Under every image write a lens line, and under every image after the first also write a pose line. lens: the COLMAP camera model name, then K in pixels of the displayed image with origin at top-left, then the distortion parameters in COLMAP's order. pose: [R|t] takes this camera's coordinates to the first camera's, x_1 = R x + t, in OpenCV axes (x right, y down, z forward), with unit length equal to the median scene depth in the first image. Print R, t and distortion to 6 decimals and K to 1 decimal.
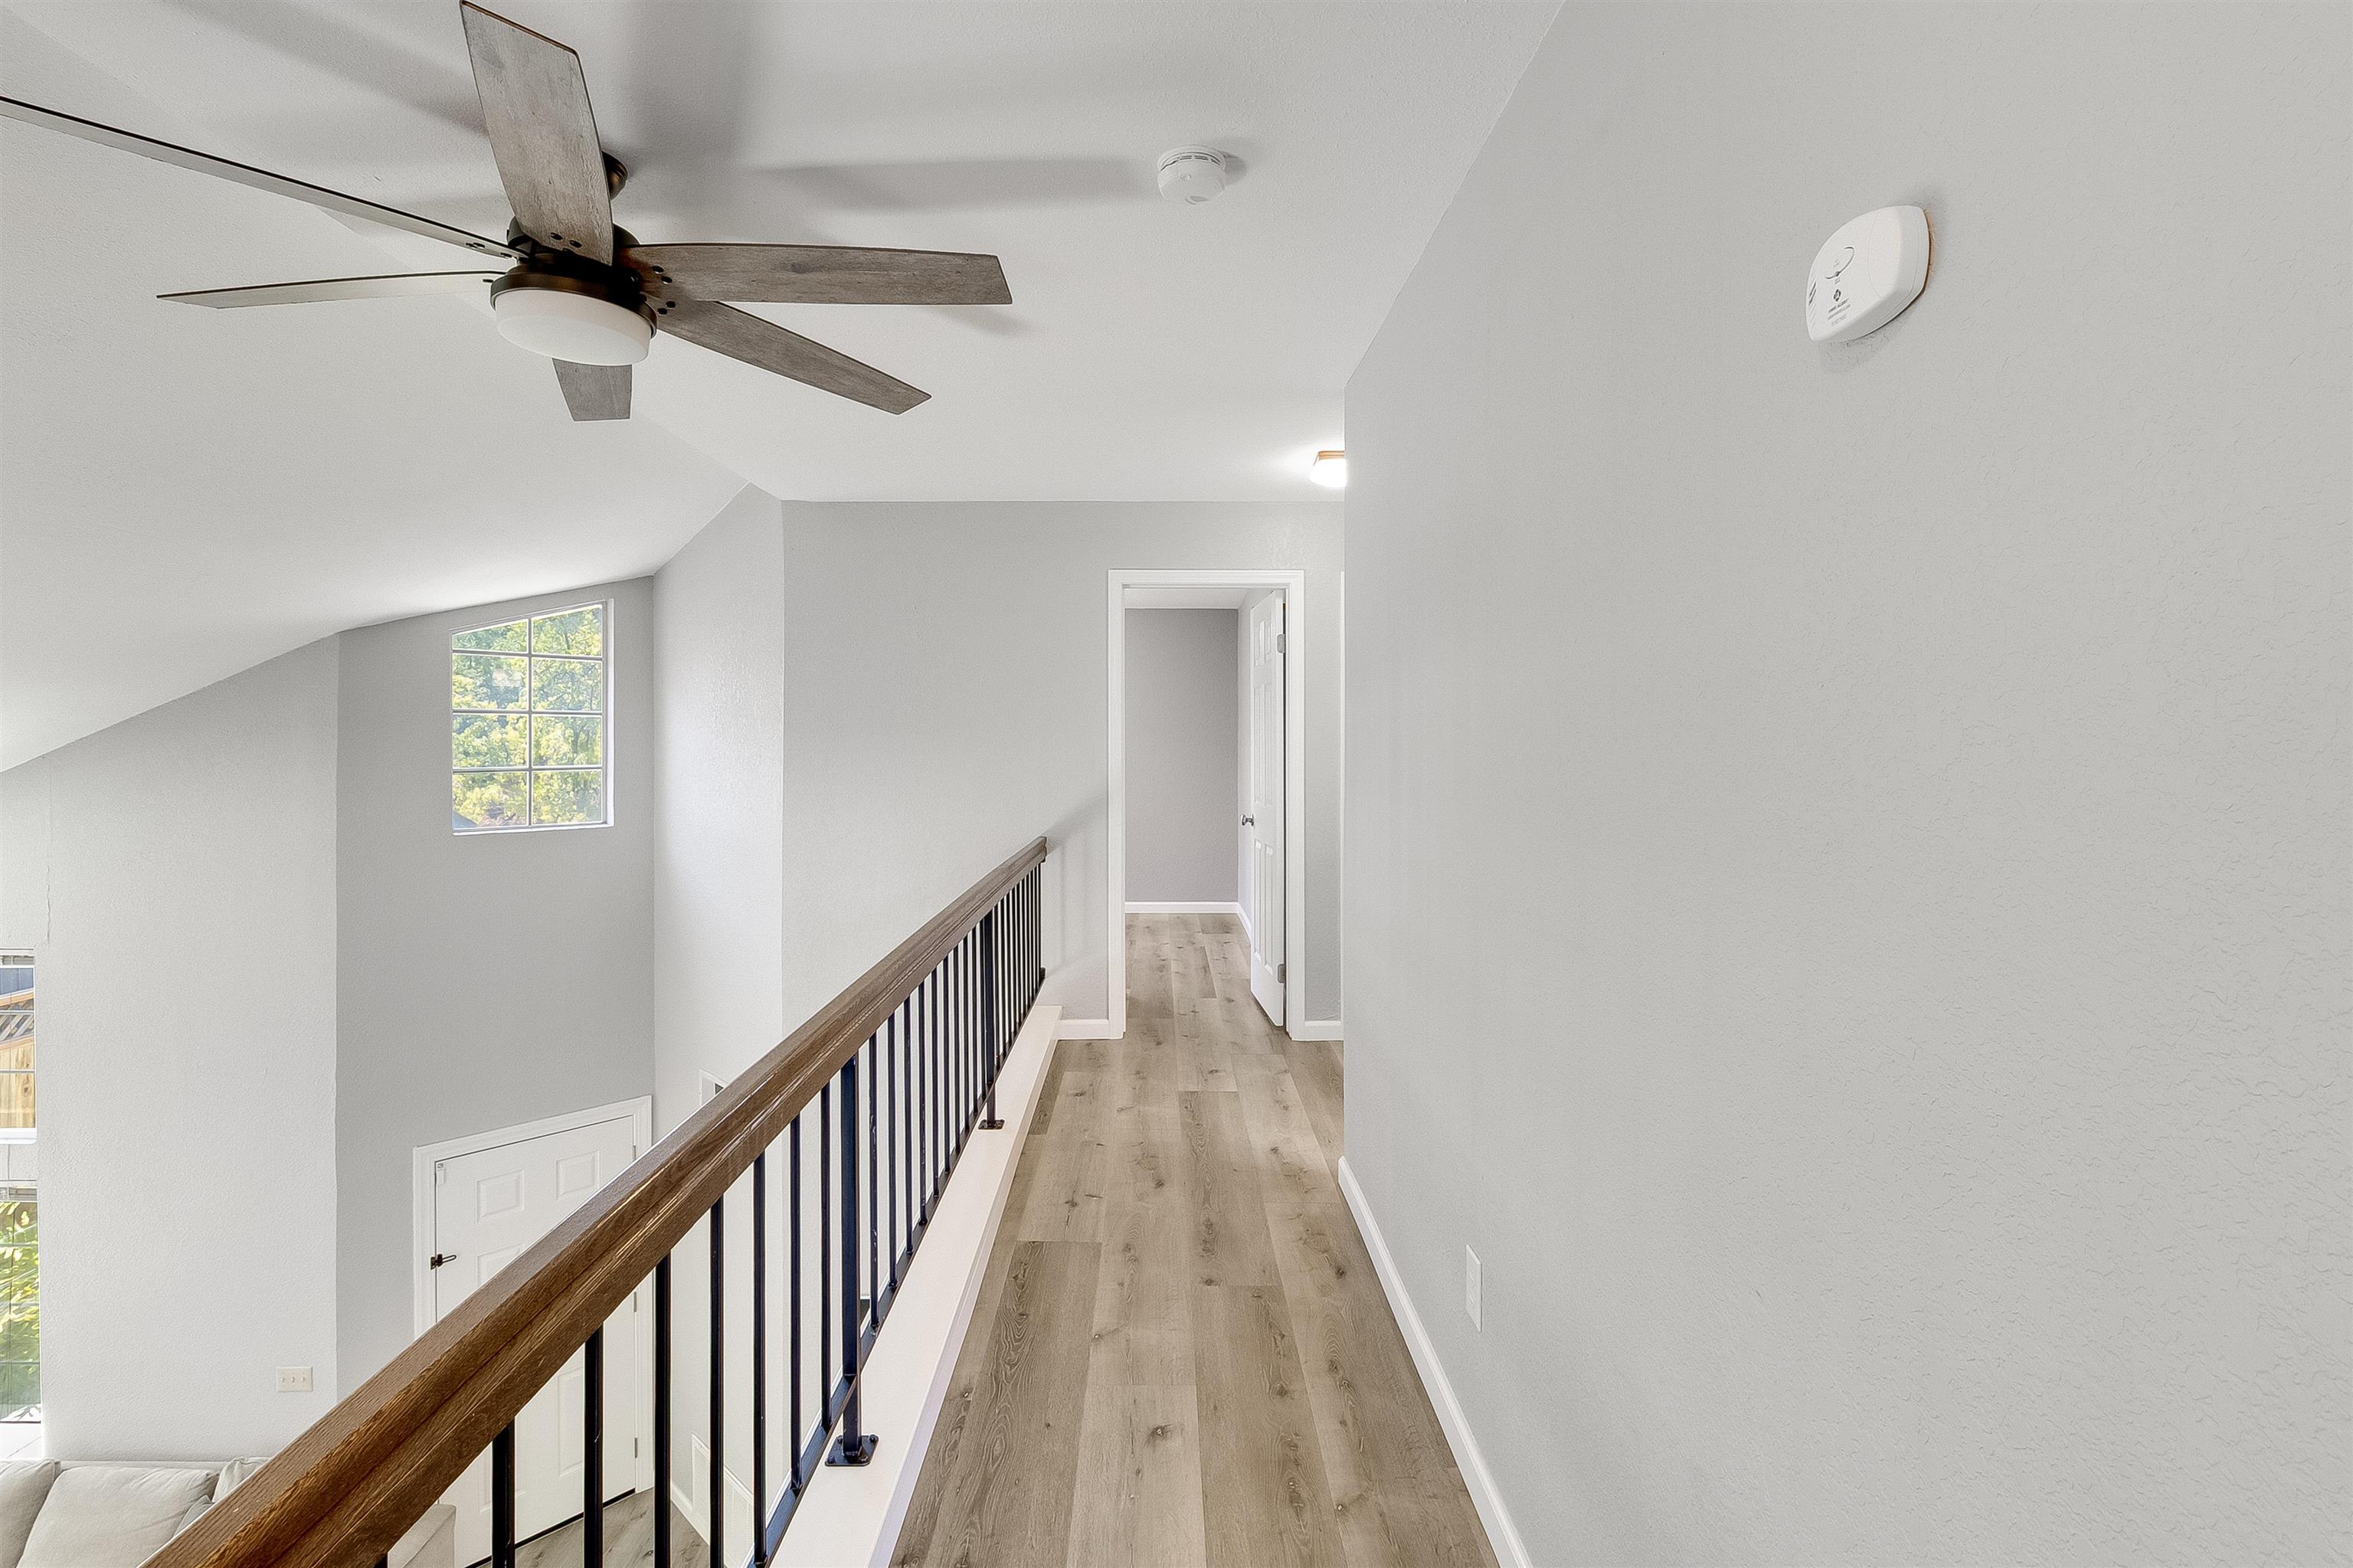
lens RADIAL K [[1096.3, 0, 1174.8], [0, 1096.3, 768.0], [0, 0, 1]] dist [-0.004970, -0.000728]
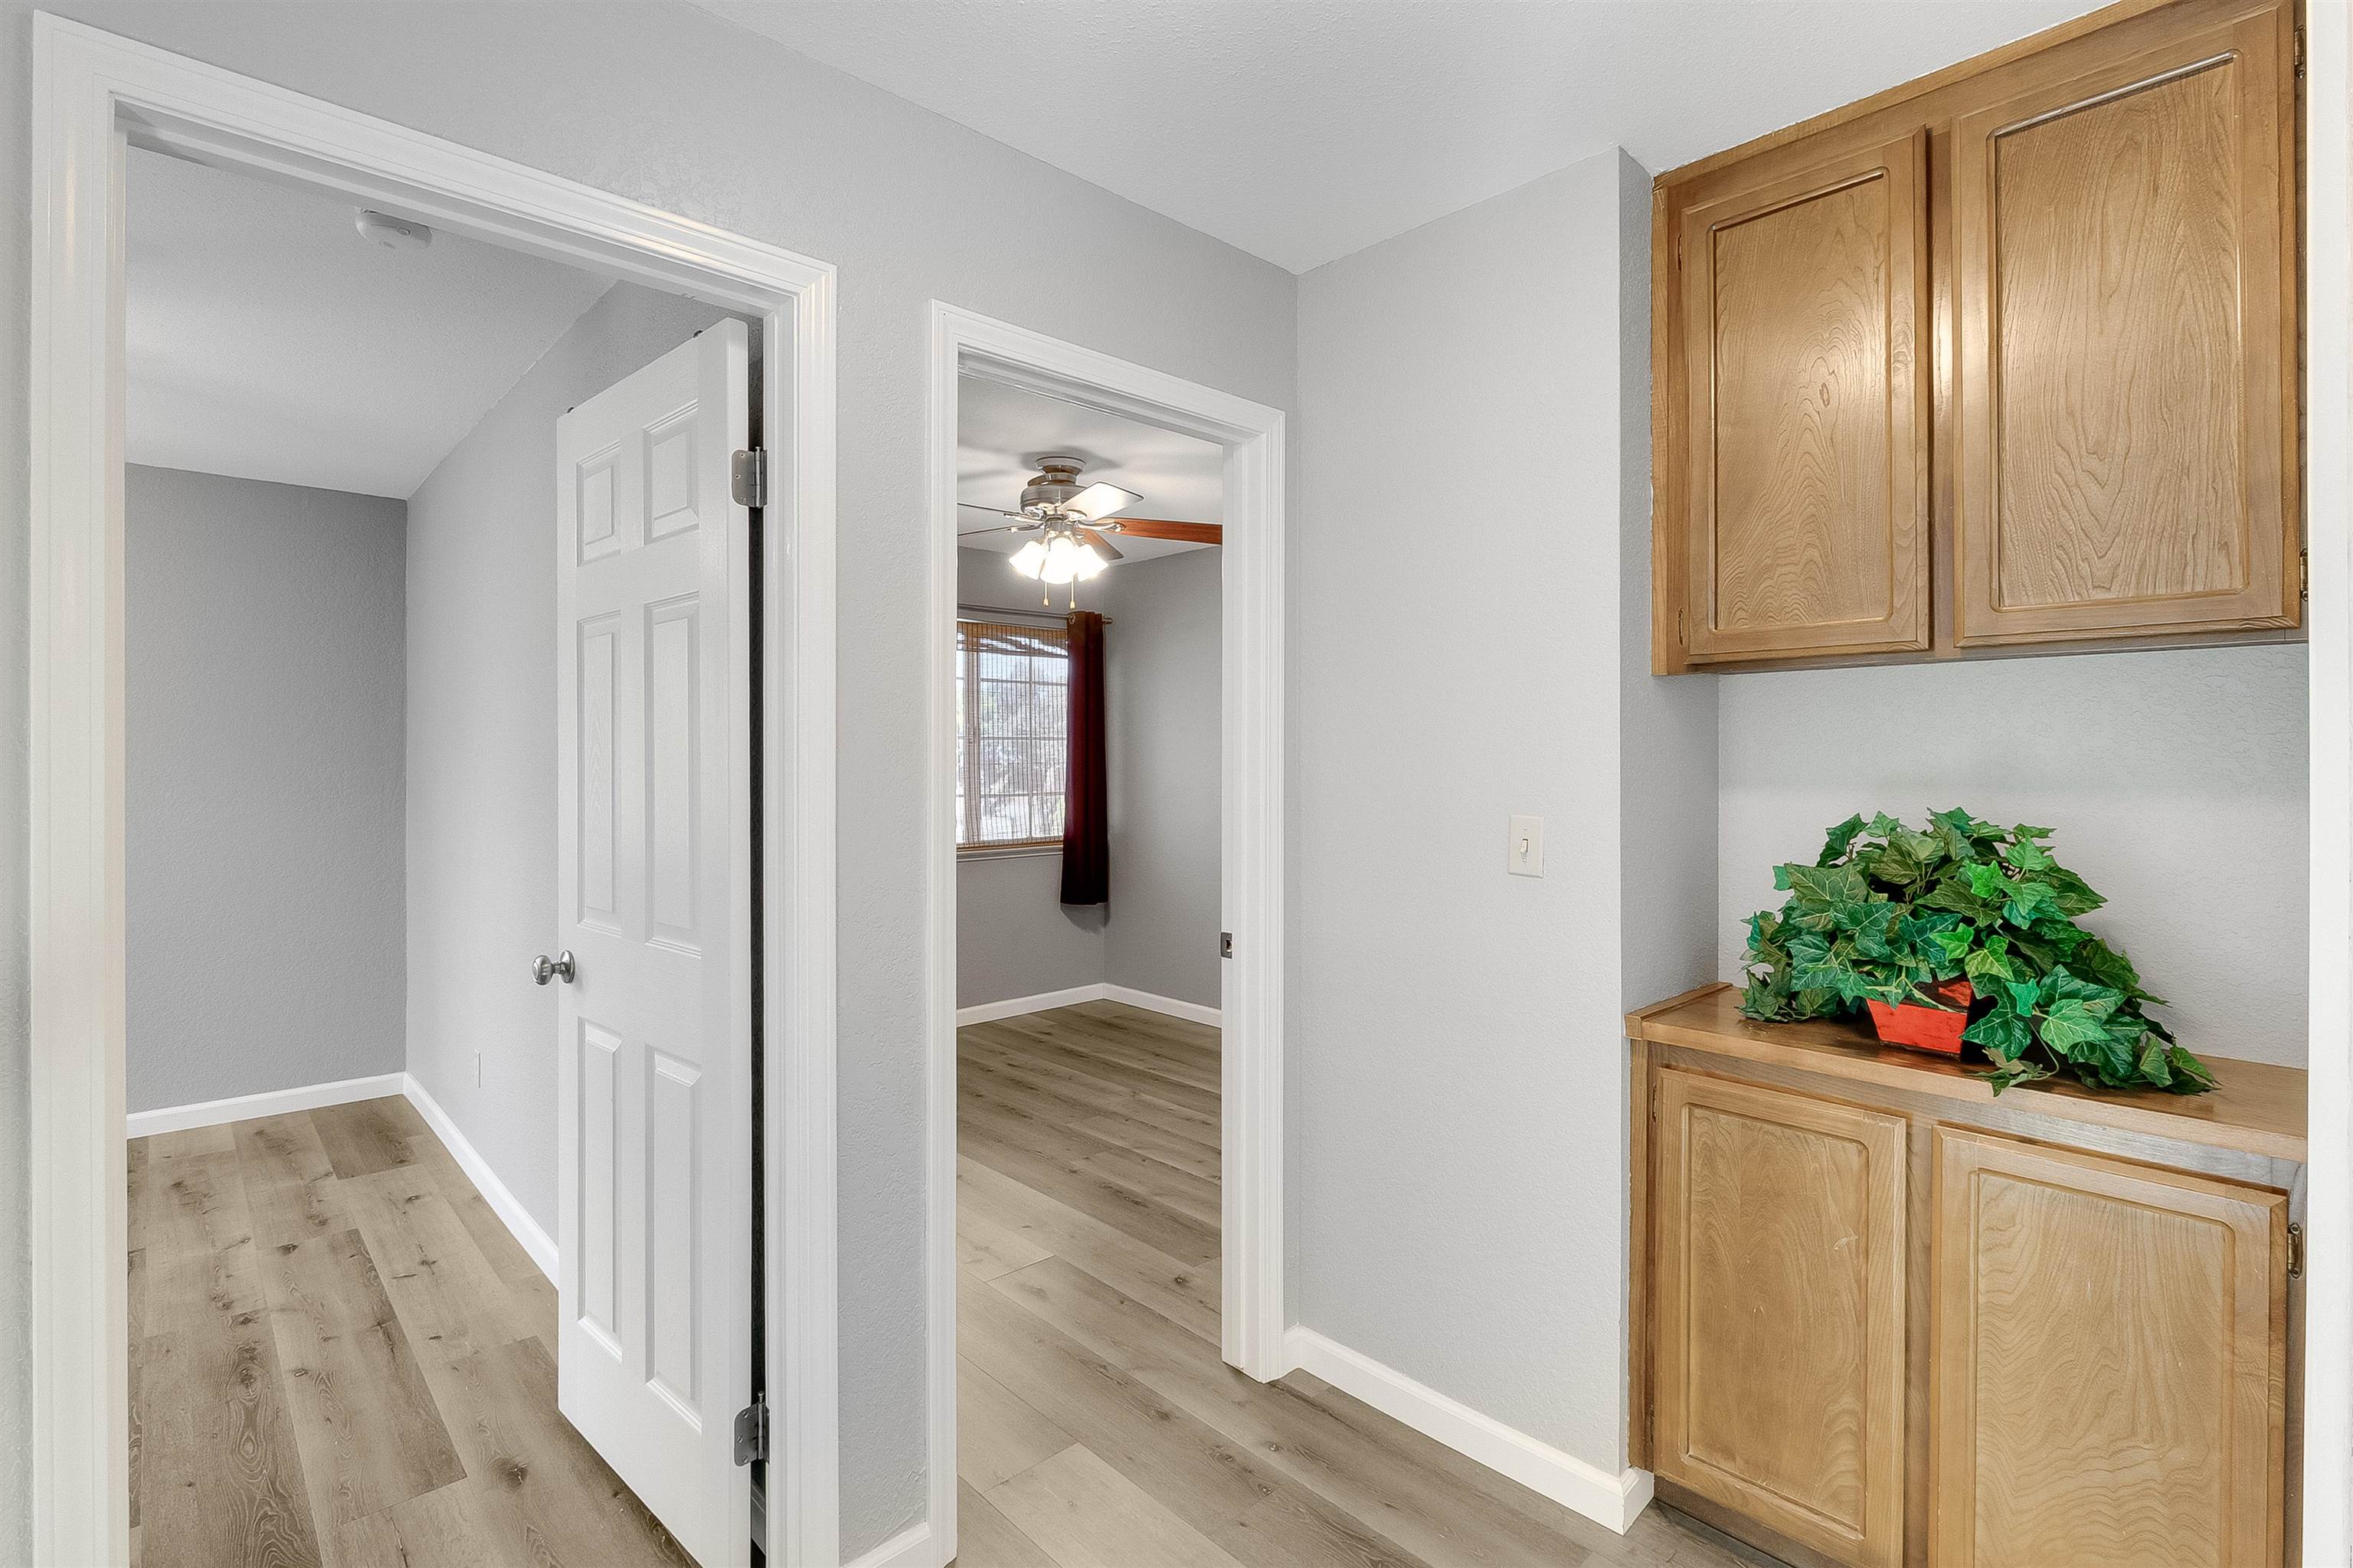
lens RADIAL K [[1096.3, 0, 1160.2], [0, 1096.3, 770.2], [0, 0, 1]] dist [-0.004970, -0.000728]
pose [[0.746947, -0.004310, 0.664869, -0.024555], [0.015306, 0.999825, -0.010713, -0.011861], [-0.664707, 0.018179, 0.746883, 0.494253]]
